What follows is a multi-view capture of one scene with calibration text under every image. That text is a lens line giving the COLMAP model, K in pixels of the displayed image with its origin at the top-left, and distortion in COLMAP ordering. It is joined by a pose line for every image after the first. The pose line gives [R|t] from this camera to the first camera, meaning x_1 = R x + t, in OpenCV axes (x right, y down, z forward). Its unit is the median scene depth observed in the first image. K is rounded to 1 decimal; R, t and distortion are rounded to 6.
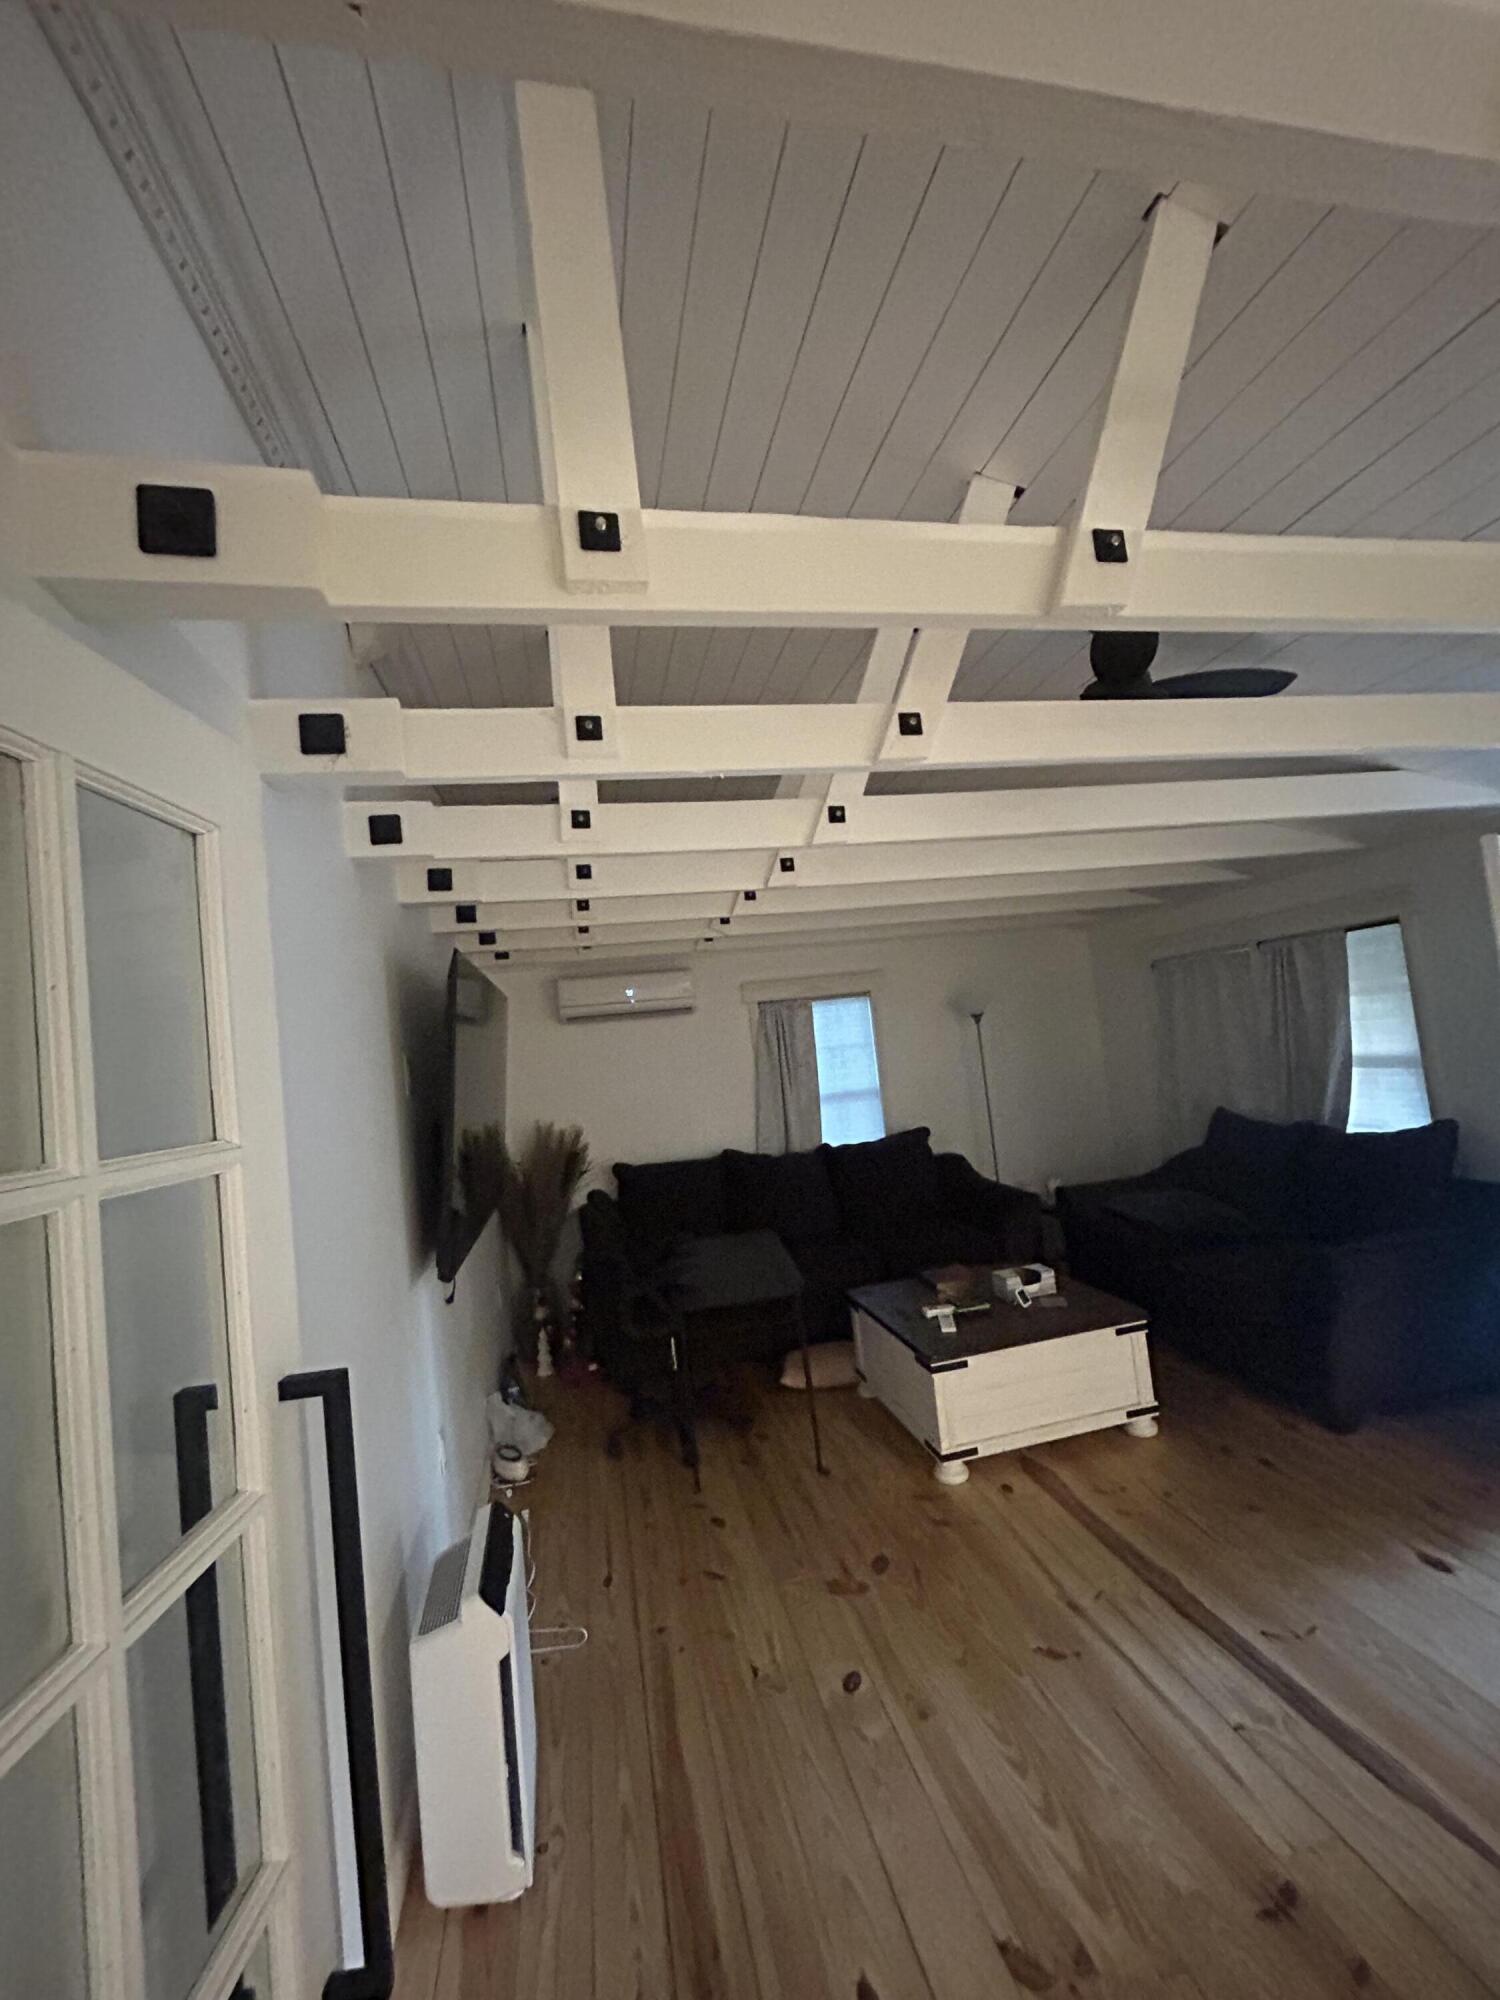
lens RADIAL K [[814.4, 0, 752.1], [0, 814.4, 1006.2], [0, 0, 1]] dist [-0.001506, 0.000365]
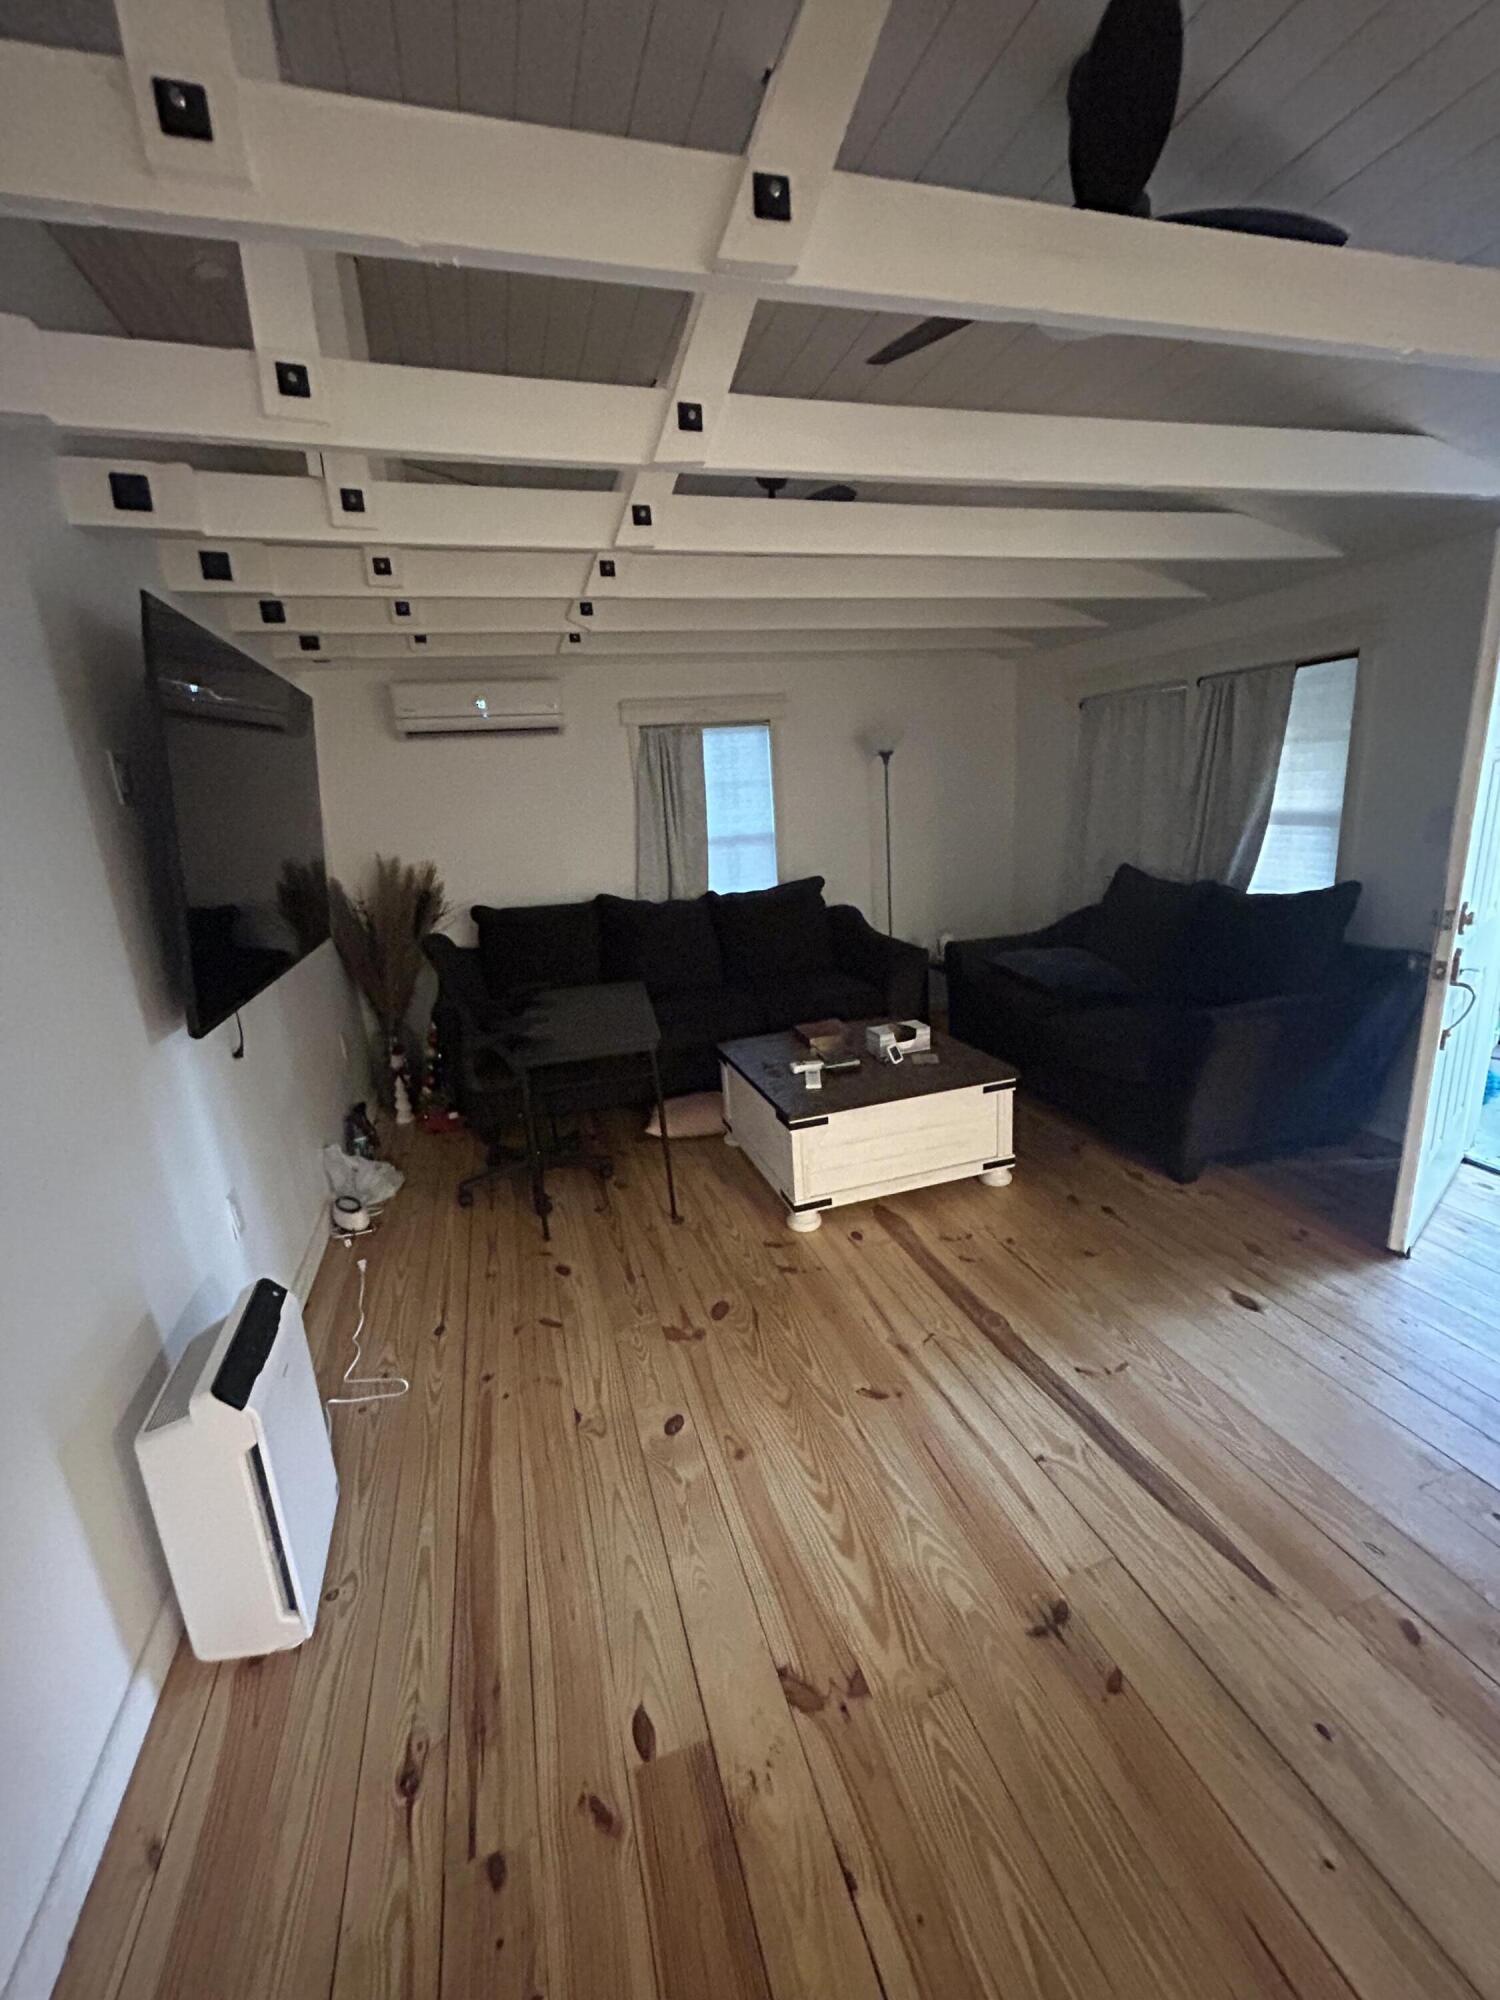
lens RADIAL K [[814.4, 0, 752.1], [0, 814.4, 1006.2], [0, 0, 1]] dist [-0.001506, 0.000365]
pose [[0.994683, 0.014781, 0.101918, 0.072365], [-0.044478, 0.954246, 0.295696, 0.031114], [-0.092884, -0.298657, 0.949830, 0.134282]]
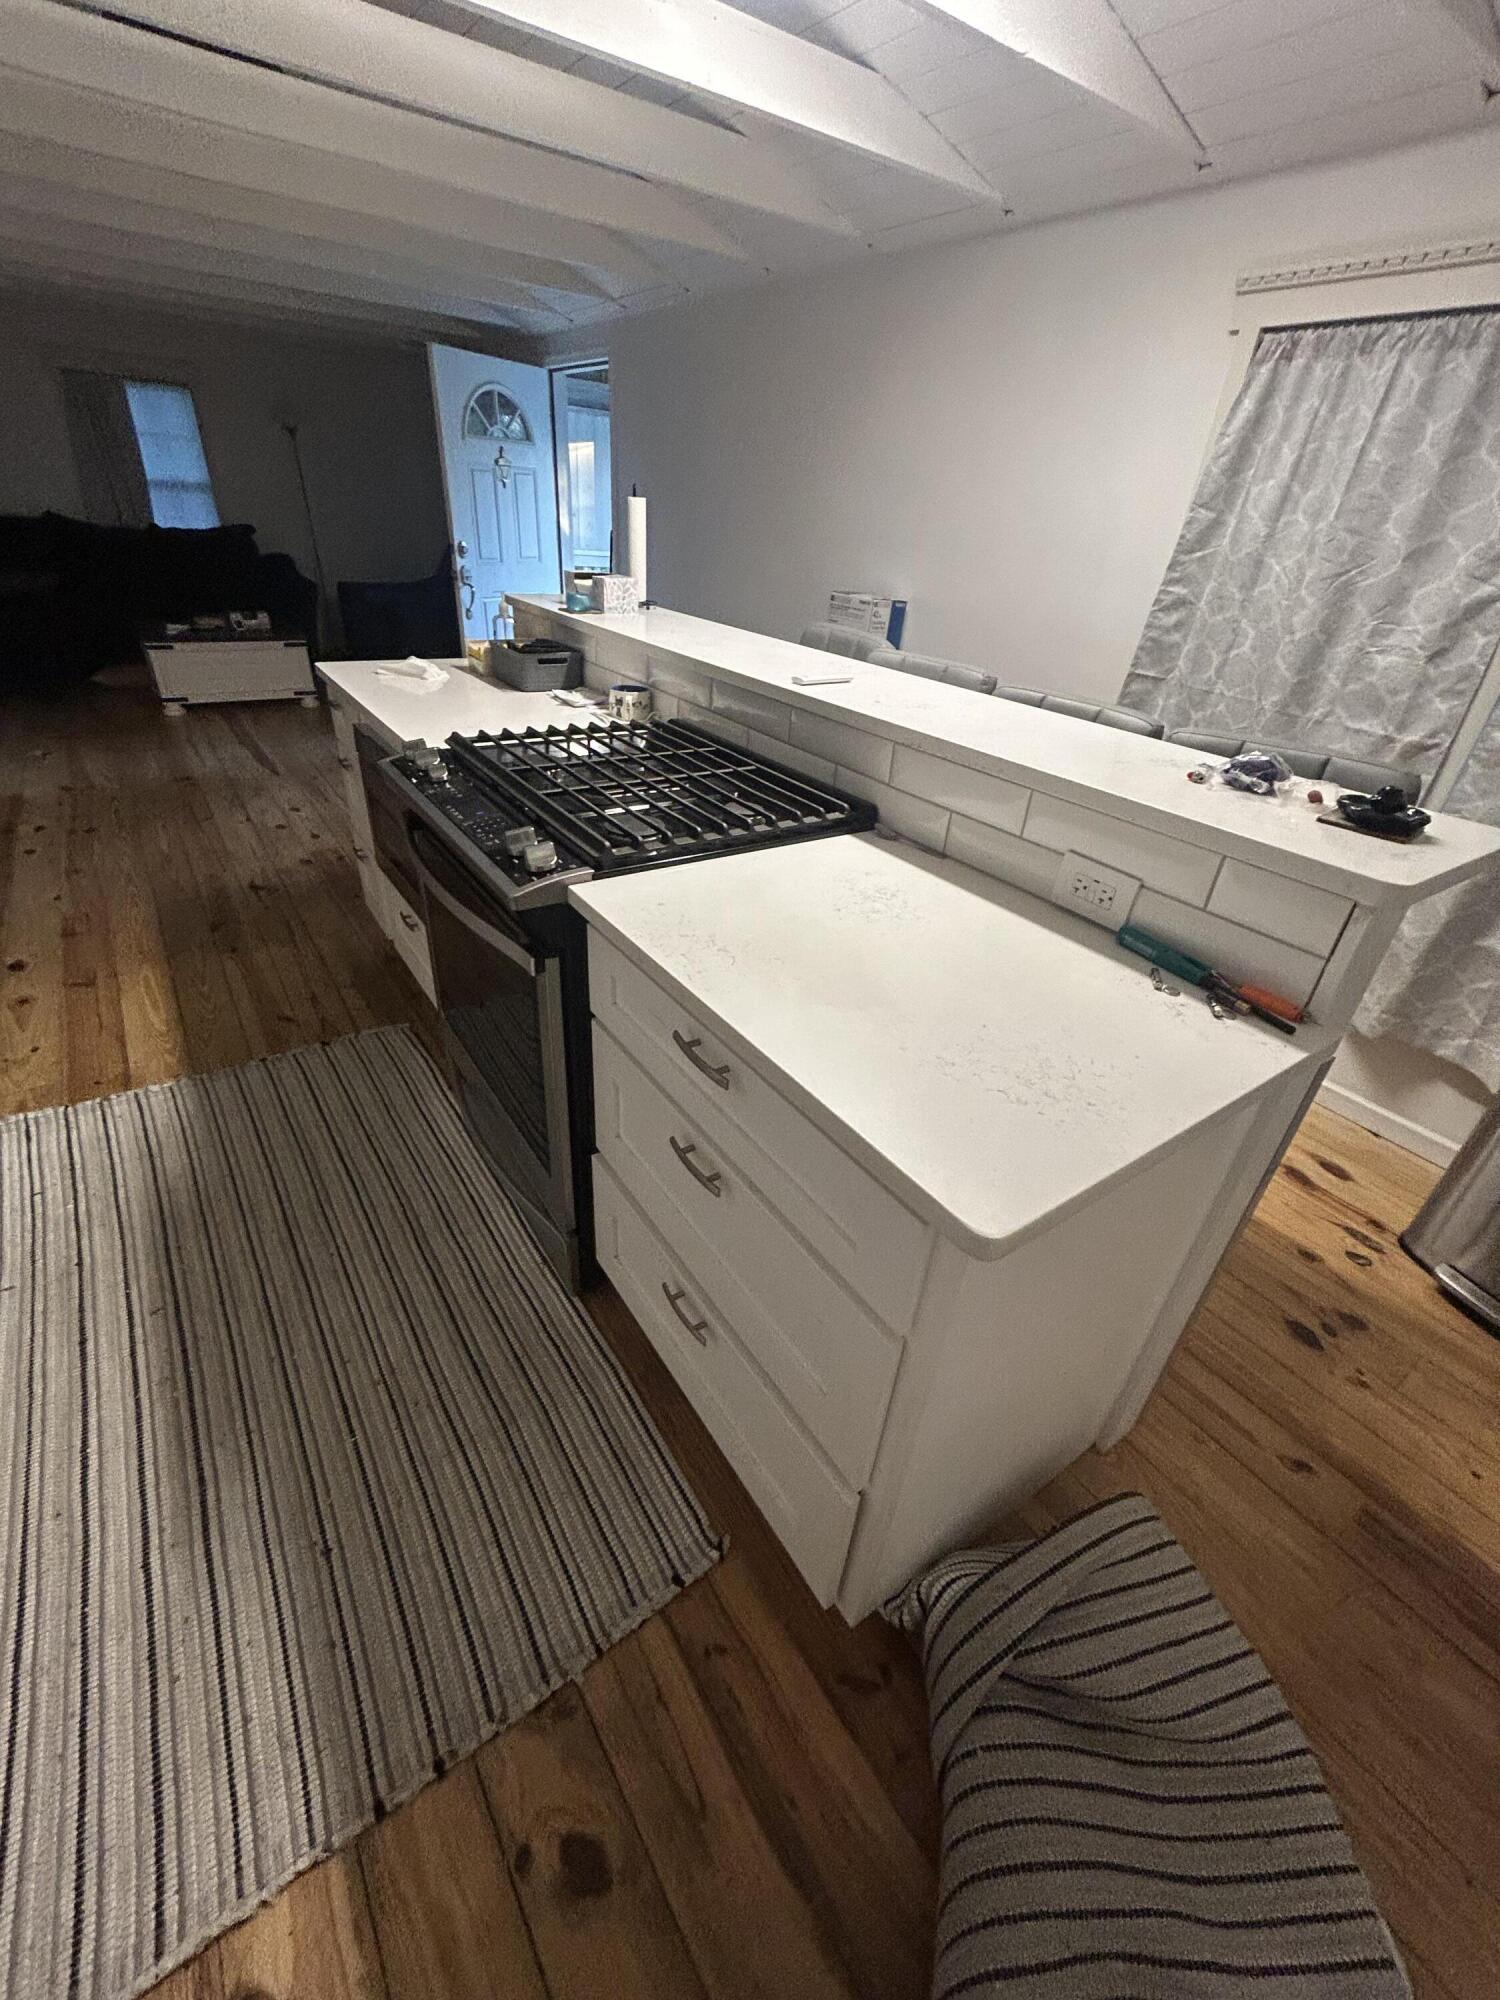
lens RADIAL K [[814.4, 0, 752.1], [0, 814.4, 1006.2], [0, 0, 1]] dist [-0.001506, 0.000365]
pose [[0.907747, -0.072469, 0.413210, 0.581706], [-0.172537, 0.833317, 0.525179, -0.048323], [-0.382395, -0.548024, 0.743938, -1.129588]]
